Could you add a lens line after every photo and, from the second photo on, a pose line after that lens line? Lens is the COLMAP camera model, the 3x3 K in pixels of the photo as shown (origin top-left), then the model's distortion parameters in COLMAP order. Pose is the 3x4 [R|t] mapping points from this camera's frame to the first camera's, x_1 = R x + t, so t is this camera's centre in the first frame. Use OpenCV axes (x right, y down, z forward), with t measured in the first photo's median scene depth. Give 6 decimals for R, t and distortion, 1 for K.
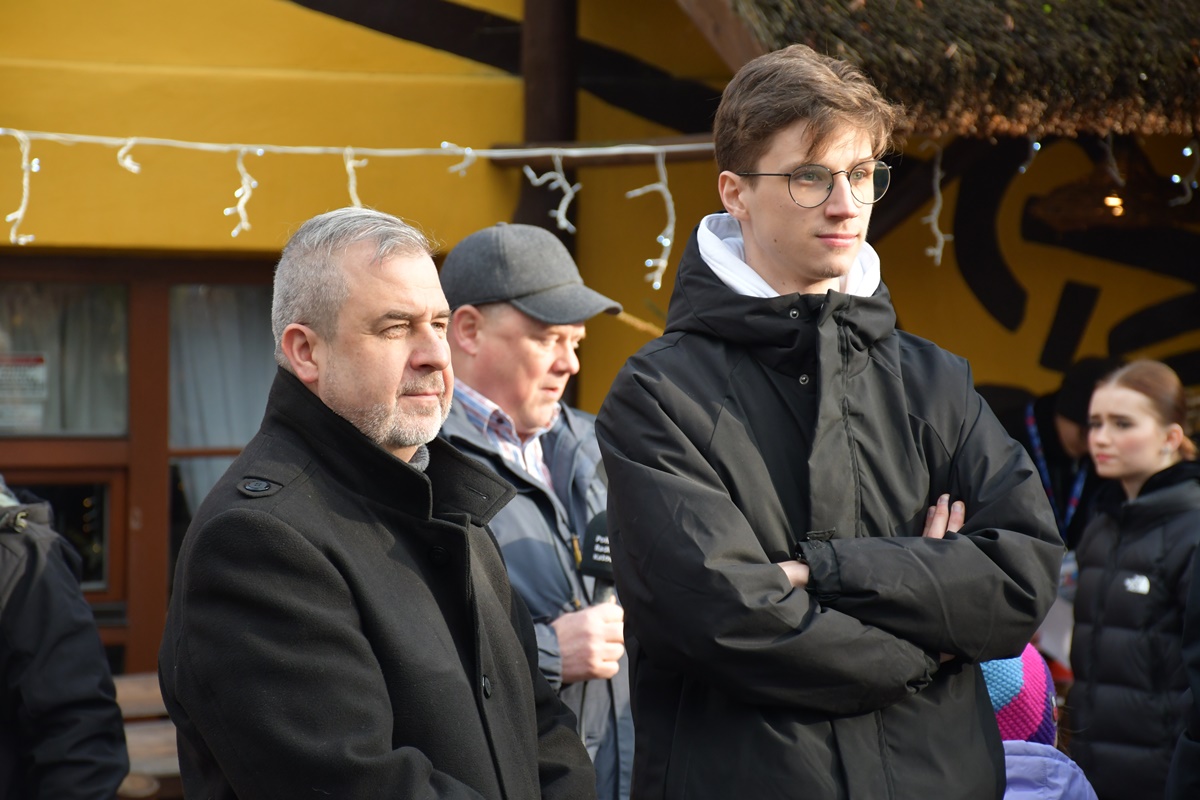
lens RADIAL K [[5187.6, 0, 600.0], [0, 5187.6, 398.9], [0, 0, 1]] dist [2.236813, 0.000000]
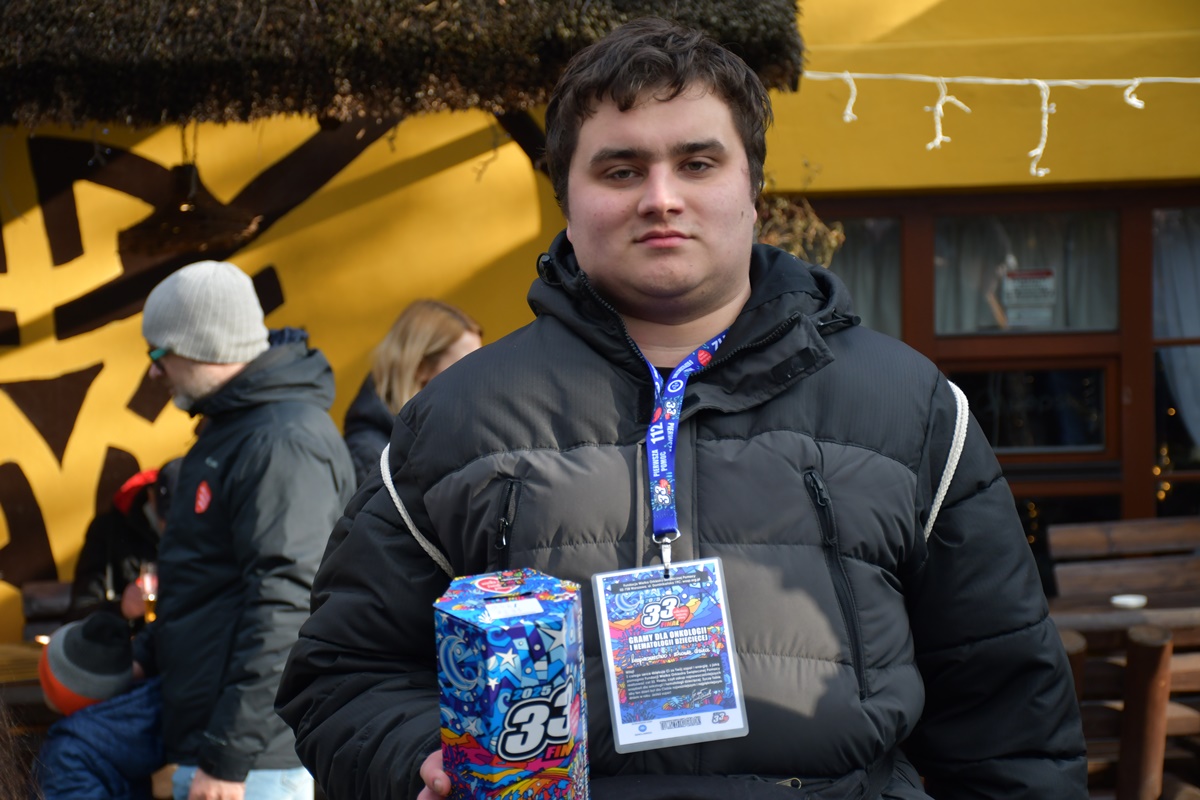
lens RADIAL K [[2904.3, 0, 599.3], [0, 2904.3, 399.3], [0, 0, 1]] dist [0.798021, 0.000000]
pose [[0.968824, -0.016404, -0.247206, -0.034147], [0.025650, 0.999085, 0.034227, -0.004136], [0.246418, -0.039501, 0.968358, 0.279256]]
